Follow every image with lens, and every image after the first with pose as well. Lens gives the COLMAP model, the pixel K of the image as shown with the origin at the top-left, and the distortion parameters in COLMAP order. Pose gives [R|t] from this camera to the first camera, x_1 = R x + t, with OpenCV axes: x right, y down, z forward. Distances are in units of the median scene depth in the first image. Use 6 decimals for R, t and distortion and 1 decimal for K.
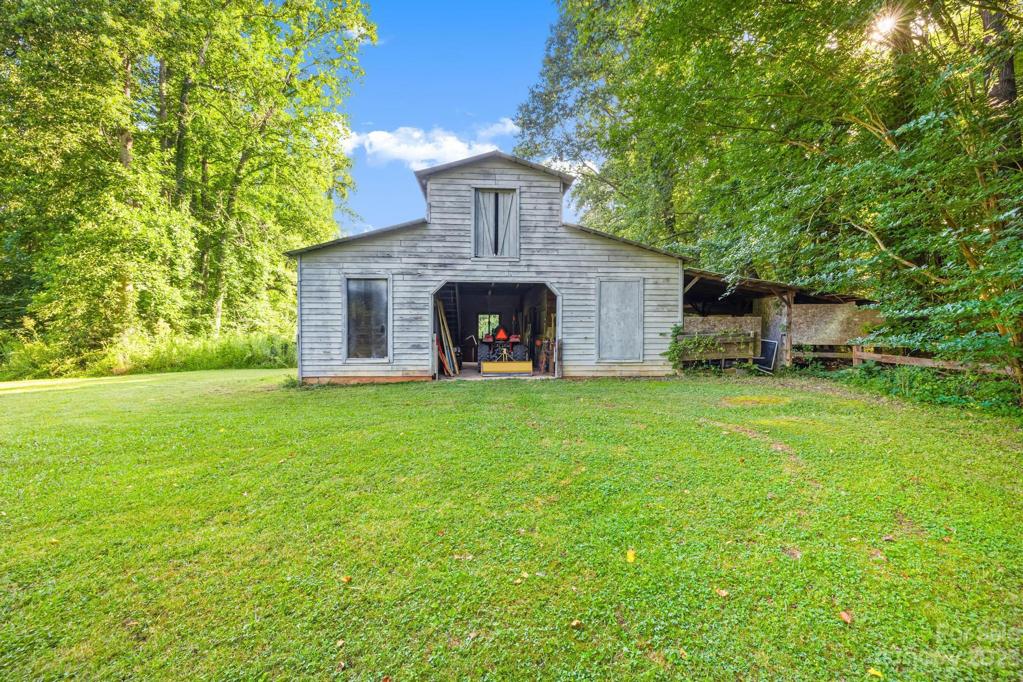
lens RADIAL K [[431.9, 0, 511.4], [0, 431.9, 338.4], [0, 0, 1]] dist [0.002662, 0.000009]
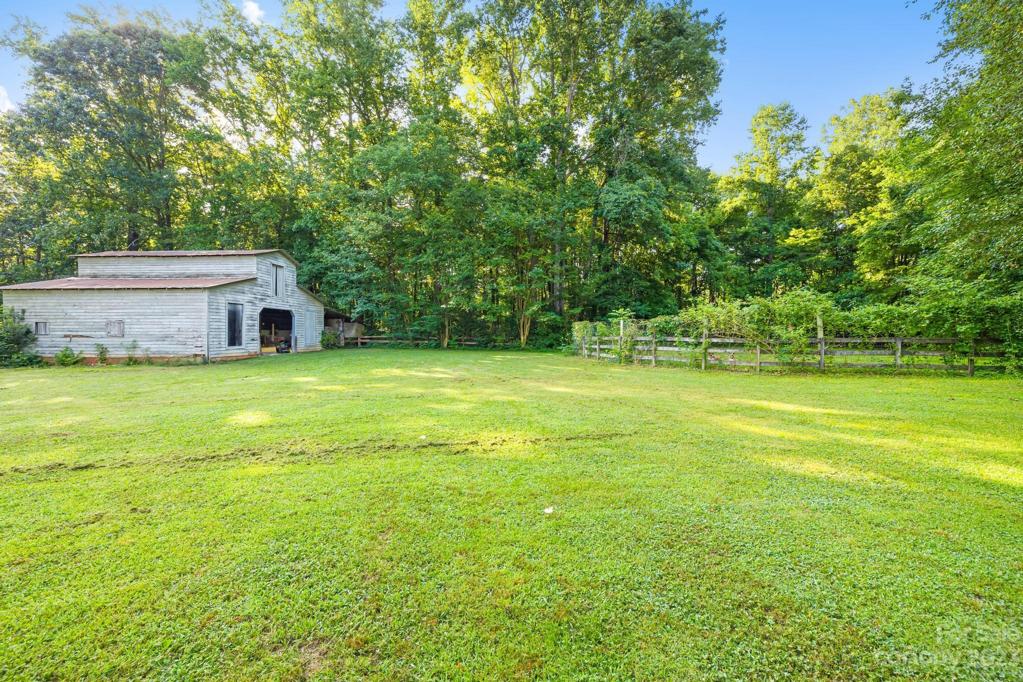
lens RADIAL K [[431.9, 0, 509.4], [0, 431.9, 343.1], [0, 0, 1]] dist [0.002662, 0.000009]
pose [[0.144848, -0.021325, 0.989224, -1.990296], [0.018764, 0.999647, 0.018802, 0.019035], [-0.989276, 0.015839, 0.145197, -0.433572]]
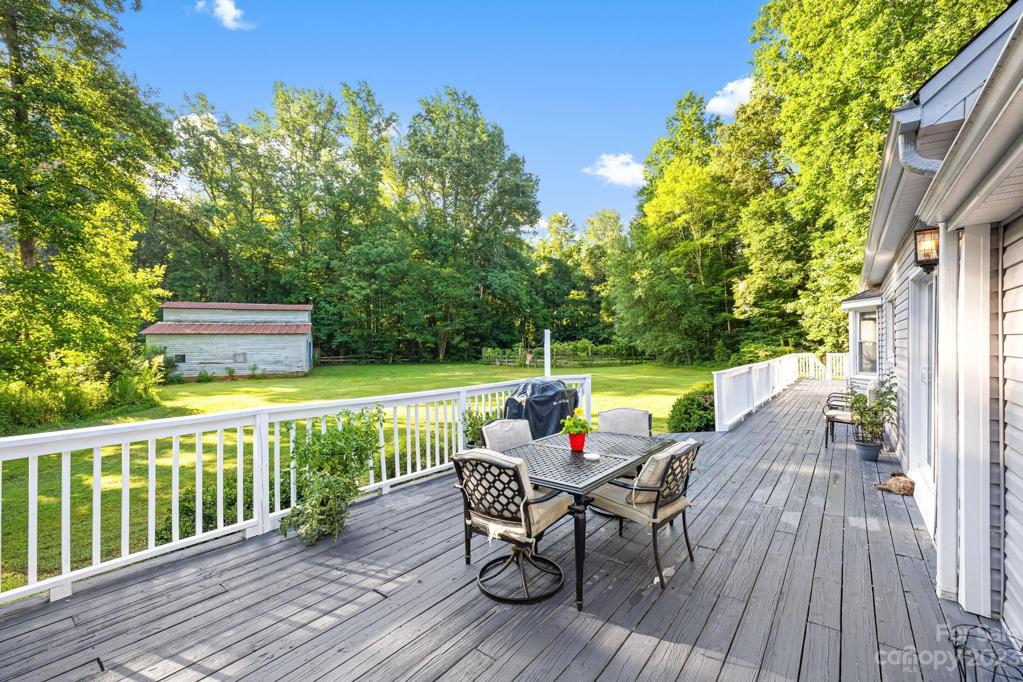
lens RADIAL K [[431.9, 0, 512.4], [0, 431.9, 344.1], [0, 0, 1]] dist [0.002662, 0.000009]
pose [[-0.312741, 0.003789, 0.949831, -3.702764], [0.032049, 0.999465, 0.006566, -0.082345], [-0.949297, 0.032494, -0.312695, 0.518181]]
